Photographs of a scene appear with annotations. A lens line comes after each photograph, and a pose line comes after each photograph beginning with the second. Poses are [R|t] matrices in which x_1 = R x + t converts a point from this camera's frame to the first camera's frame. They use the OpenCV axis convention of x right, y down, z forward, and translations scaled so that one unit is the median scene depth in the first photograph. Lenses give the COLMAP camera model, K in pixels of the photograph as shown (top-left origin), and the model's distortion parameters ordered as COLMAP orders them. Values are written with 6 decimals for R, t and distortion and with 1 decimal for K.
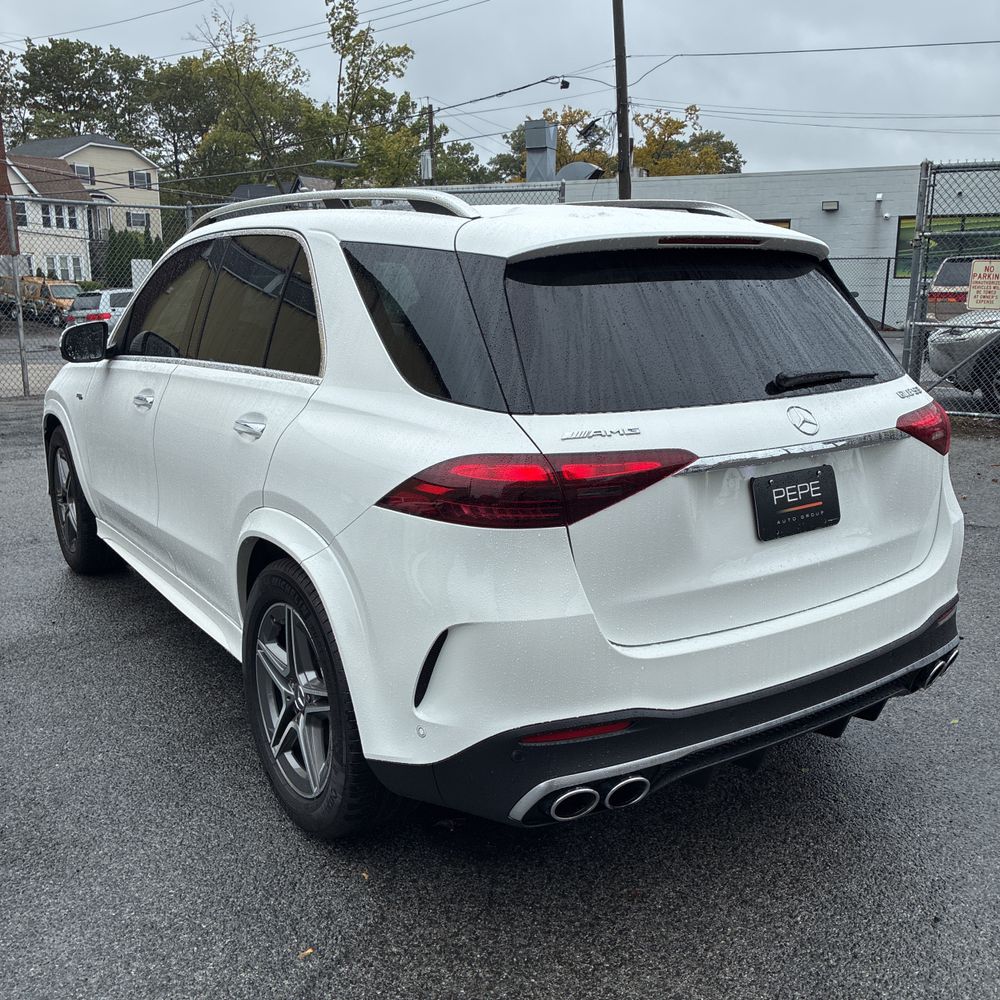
lens RADIAL K [[992.4, 0, 513.2], [0, 992.4, 492.9], [0, 0, 1]] dist [0.046977, -0.043958]
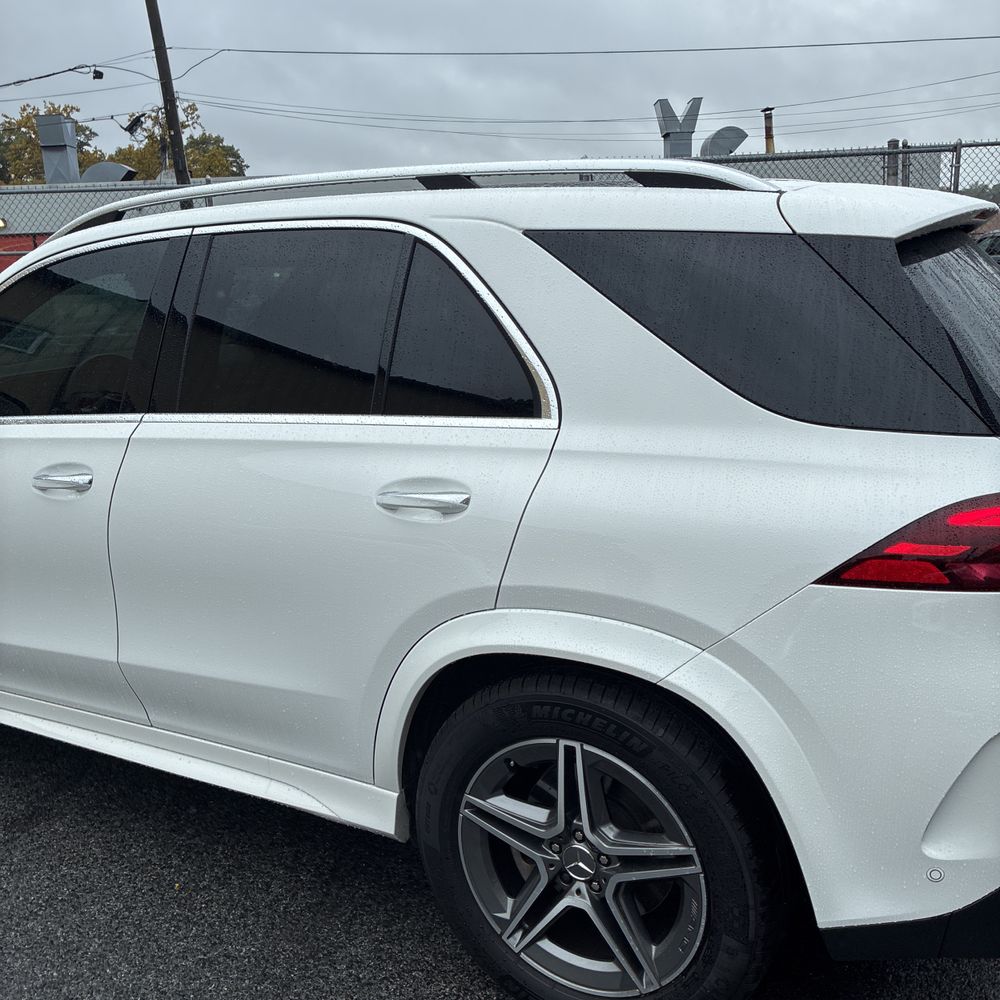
lens RADIAL K [[996.1, 0, 508.4], [0, 996.1, 498.7], [0, 0, 1]] dist [0.029963, -0.012722]
pose [[0.897529, -0.133447, 0.420278, -0.398504], [0.133173, 0.990634, 0.030148, -0.063055], [-0.420365, 0.028911, 0.906894, 0.269265]]
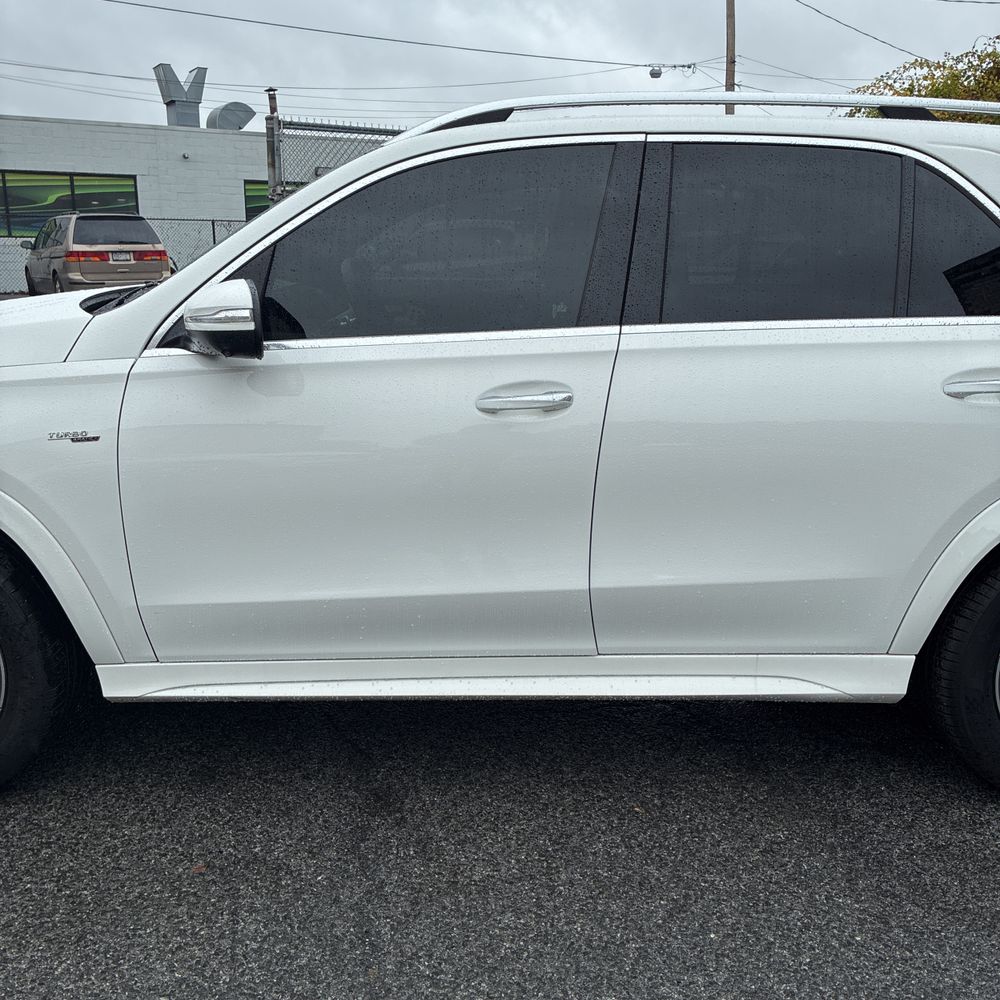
lens RADIAL K [[997.7, 0, 512.8], [0, 997.7, 500.3], [0, 0, 1]] dist [0.041994, -0.040358]
pose [[0.556722, -0.200206, 0.806213, -0.914729], [0.169963, 0.977444, 0.125361, -0.114465], [-0.813126, 0.067235, 0.578192, 0.673930]]
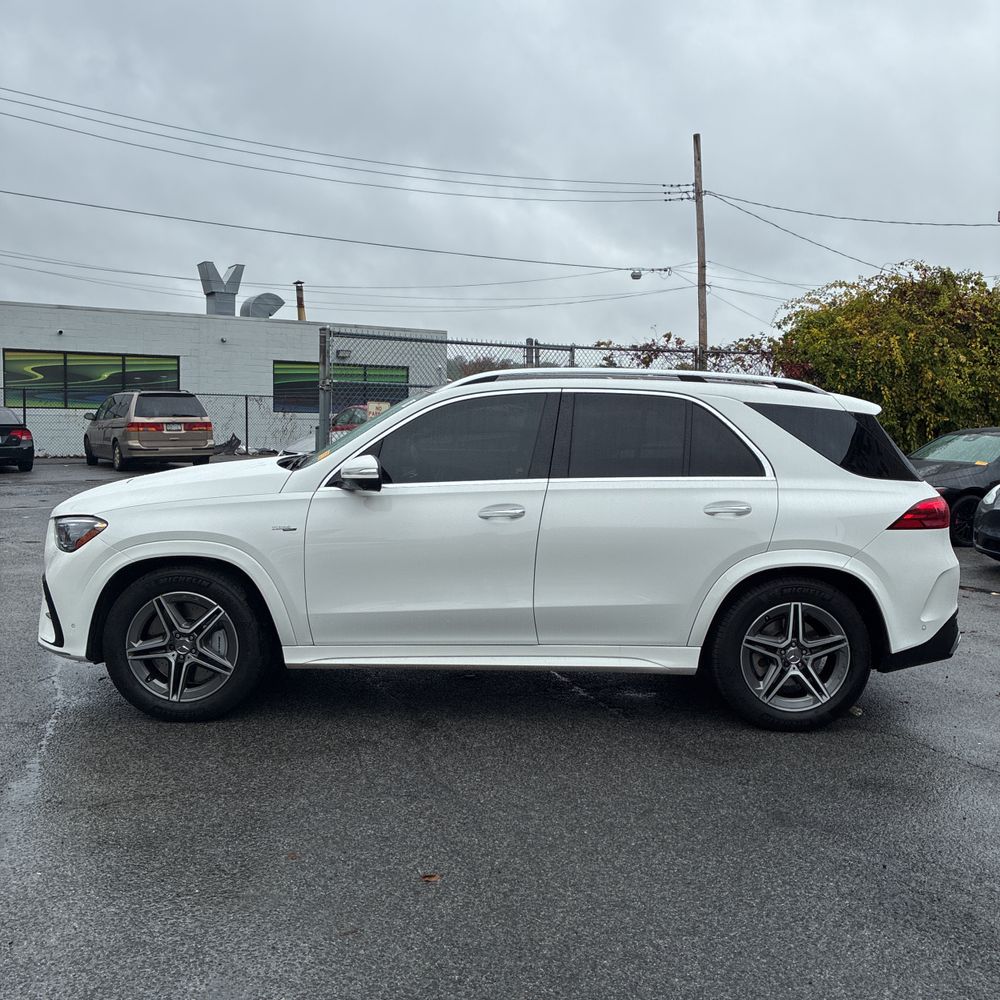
lens RADIAL K [[992.4, 0, 513.2], [0, 992.4, 492.9], [0, 0, 1]] dist [0.046977, -0.043958]
pose [[0.556325, -0.053621, 0.829233, -1.466862], [0.159295, 0.986290, -0.043092, -0.062807], [-0.815554, 0.156066, 0.557240, 0.281086]]
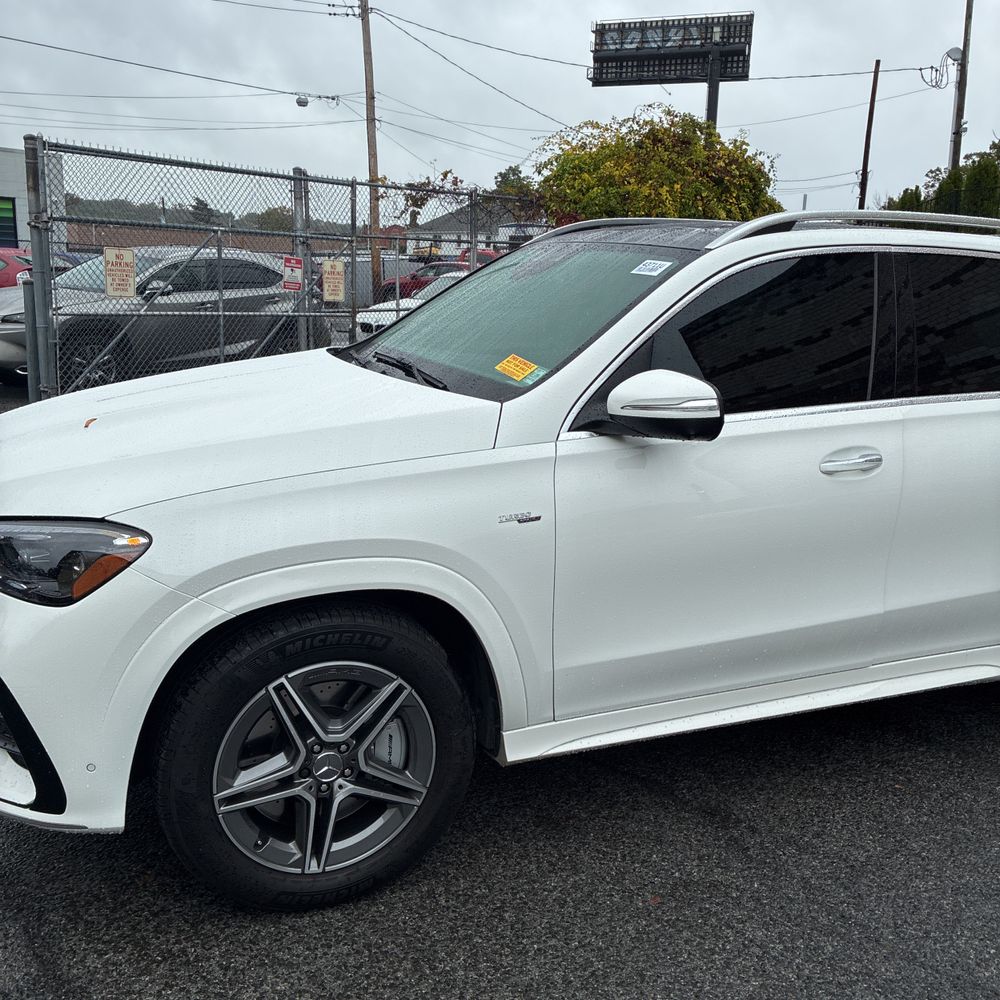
lens RADIAL K [[996.1, 0, 508.4], [0, 996.1, 498.7], [0, 0, 1]] dist [0.029963, -0.012722]
pose [[0.201722, -0.207897, 0.957124, -1.192973], [0.177809, 0.968748, 0.172947, -0.252431], [-0.963168, 0.135298, 0.232384, 1.115980]]
